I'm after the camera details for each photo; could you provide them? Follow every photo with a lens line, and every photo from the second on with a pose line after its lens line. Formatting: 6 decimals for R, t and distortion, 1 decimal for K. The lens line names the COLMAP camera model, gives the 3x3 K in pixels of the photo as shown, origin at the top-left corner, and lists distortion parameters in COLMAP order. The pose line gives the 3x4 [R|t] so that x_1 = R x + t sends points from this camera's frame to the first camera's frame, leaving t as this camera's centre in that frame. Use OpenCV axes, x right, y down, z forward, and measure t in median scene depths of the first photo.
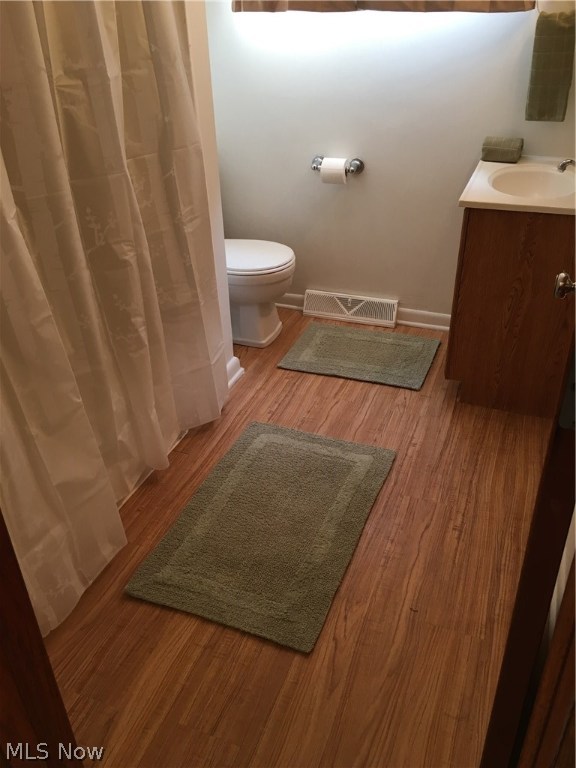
lens RADIAL K [[657.7, 0, 286.1], [0, 657.7, 385.3], [0, 0, 1]] dist [0.088809, -0.126691]
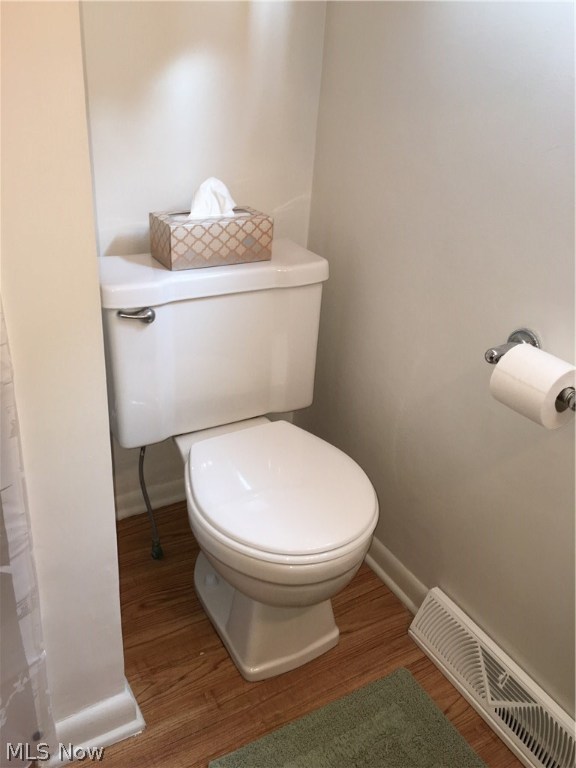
lens RADIAL K [[657.7, 0, 286.6], [0, 657.7, 384.1], [0, 0, 1]] dist [0.088809, -0.126691]
pose [[0.778736, 0.364007, -0.510949, 0.197410], [-0.398799, 0.915947, 0.044725, -0.372708], [0.484282, 0.168936, 0.858447, 0.813004]]
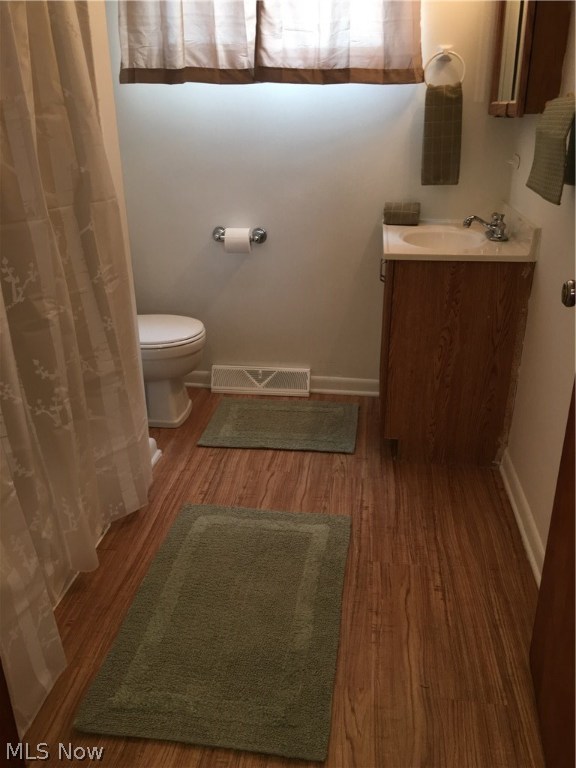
lens RADIAL K [[657.7, 0, 285.5], [0, 657.7, 384.6], [0, 0, 1]] dist [0.088809, -0.126691]
pose [[0.971746, -0.073239, 0.224379, -0.122230], [0.107265, 0.983833, -0.143413, 0.043316], [-0.210248, 0.163429, 0.963891, 0.103248]]
